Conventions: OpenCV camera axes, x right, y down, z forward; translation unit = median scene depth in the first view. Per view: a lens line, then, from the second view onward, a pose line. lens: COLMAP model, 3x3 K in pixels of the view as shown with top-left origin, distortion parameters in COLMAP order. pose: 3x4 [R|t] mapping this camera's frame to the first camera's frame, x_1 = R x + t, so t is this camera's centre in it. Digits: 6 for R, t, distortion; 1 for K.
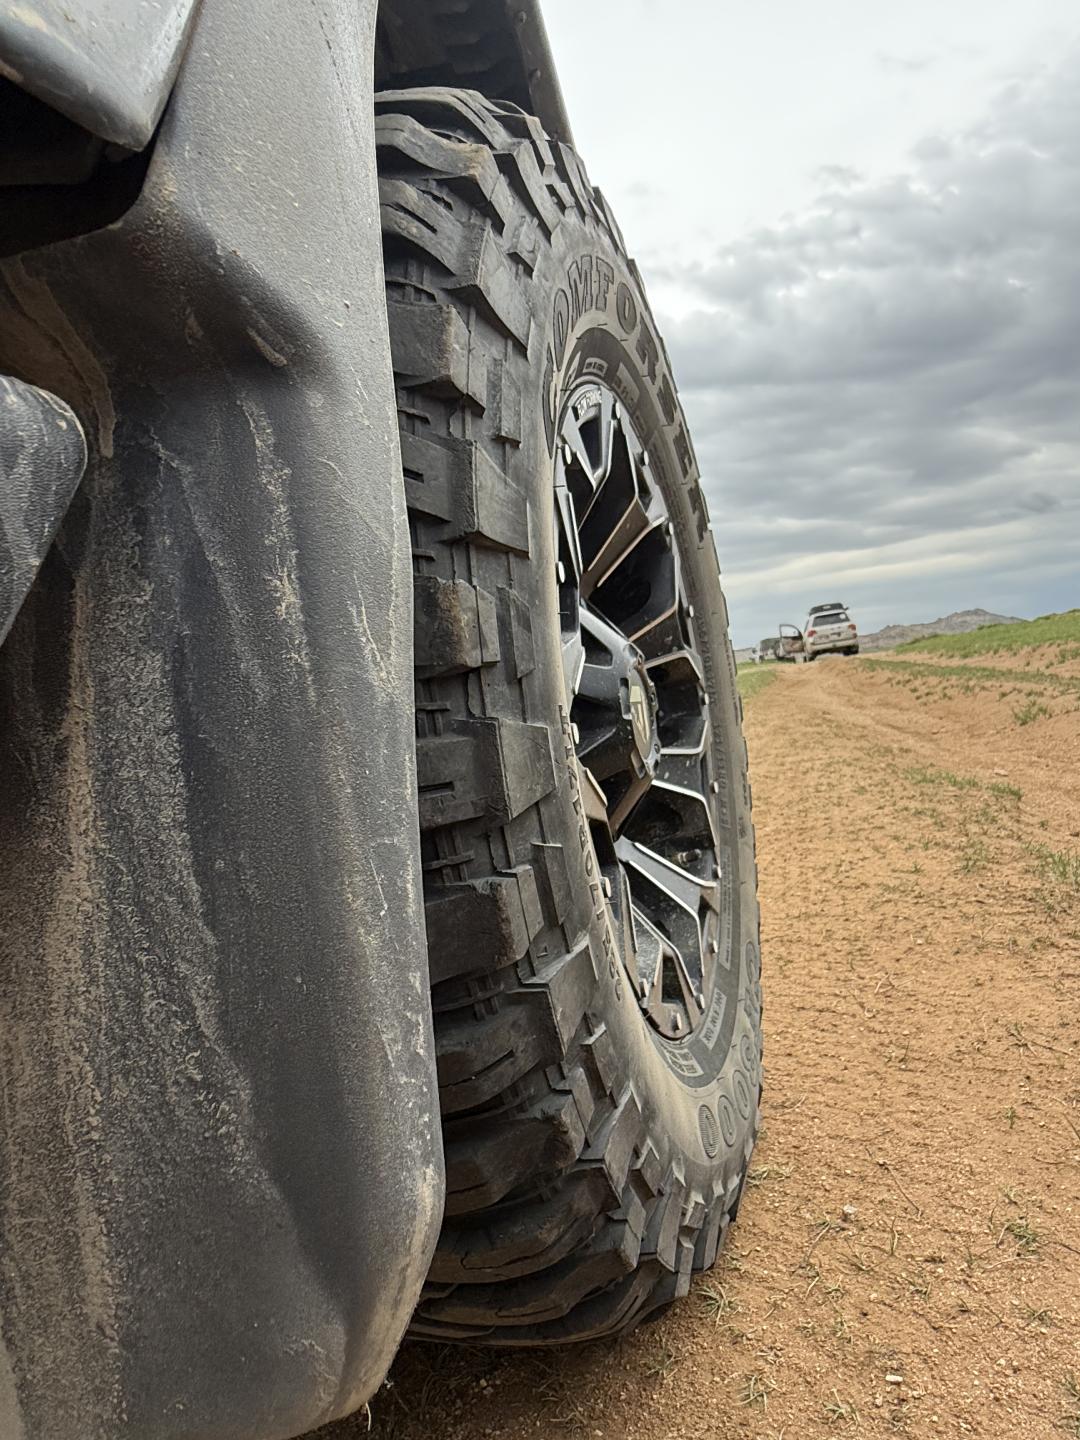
lens RADIAL K [[932.2, 0, 546.7], [0, 932.2, 749.0], [0, 0, 1]] dist [0.001184, 0.002956]
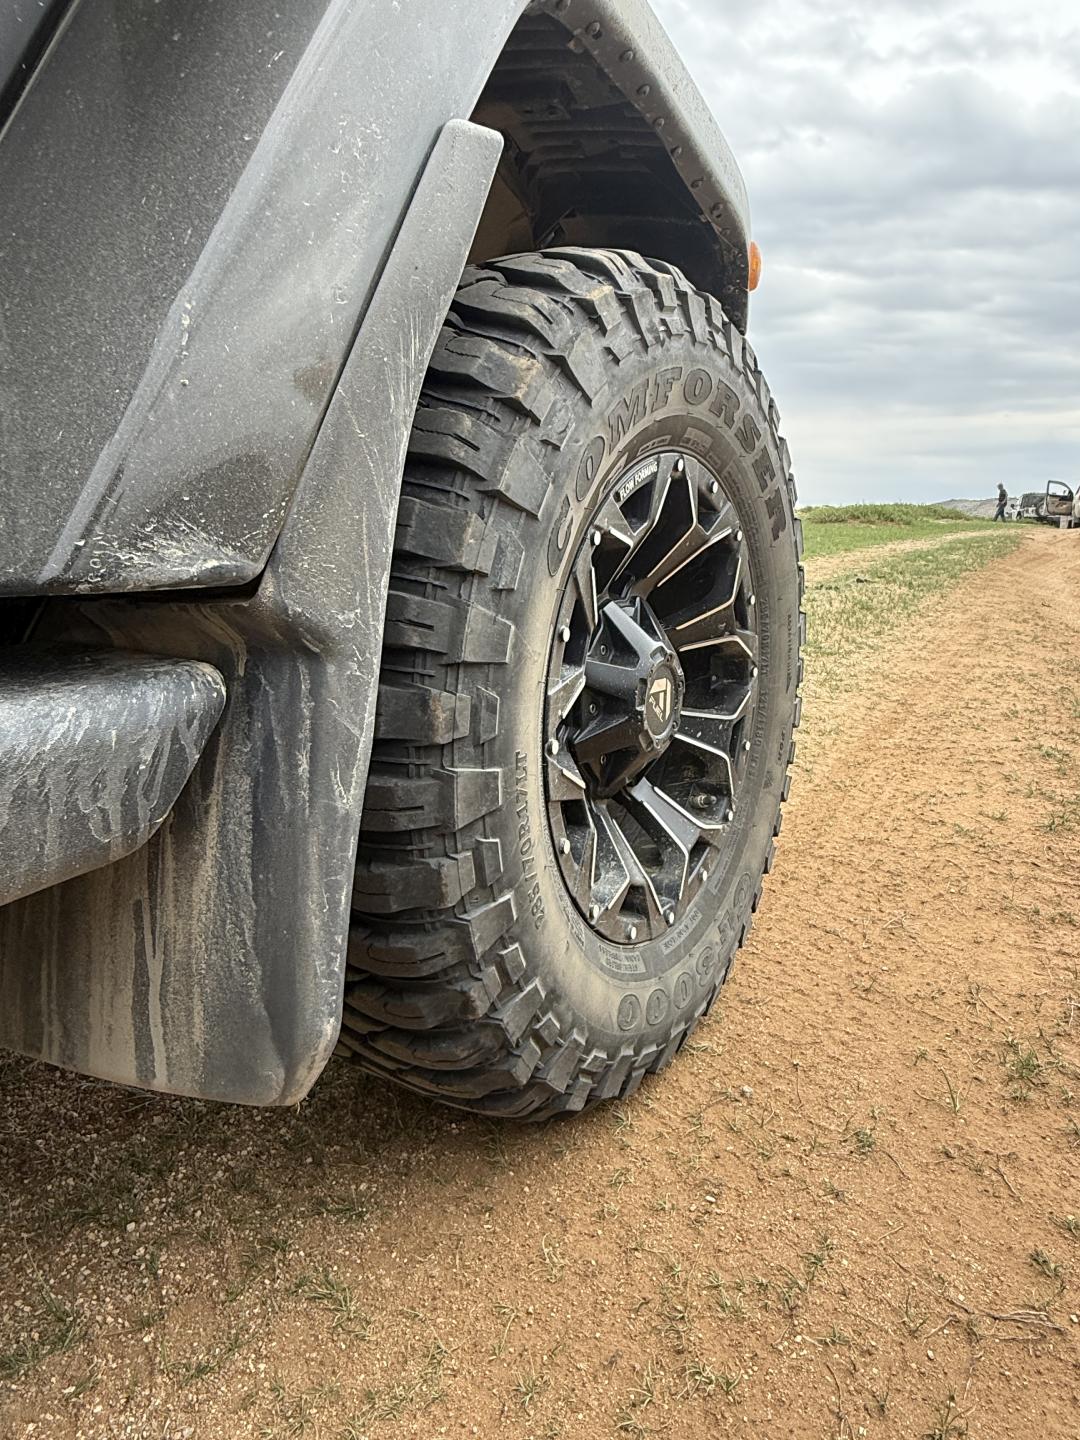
lens RADIAL K [[940.1, 0, 539.2], [0, 940.1, 698.7], [0, 0, 1]] dist [-0.002226, 0.004730]
pose [[0.960883, 0.182413, -0.208399, 0.386244], [-0.148976, 0.974754, 0.166314, -0.428133], [0.233476, -0.128762, 0.963799, -0.555048]]
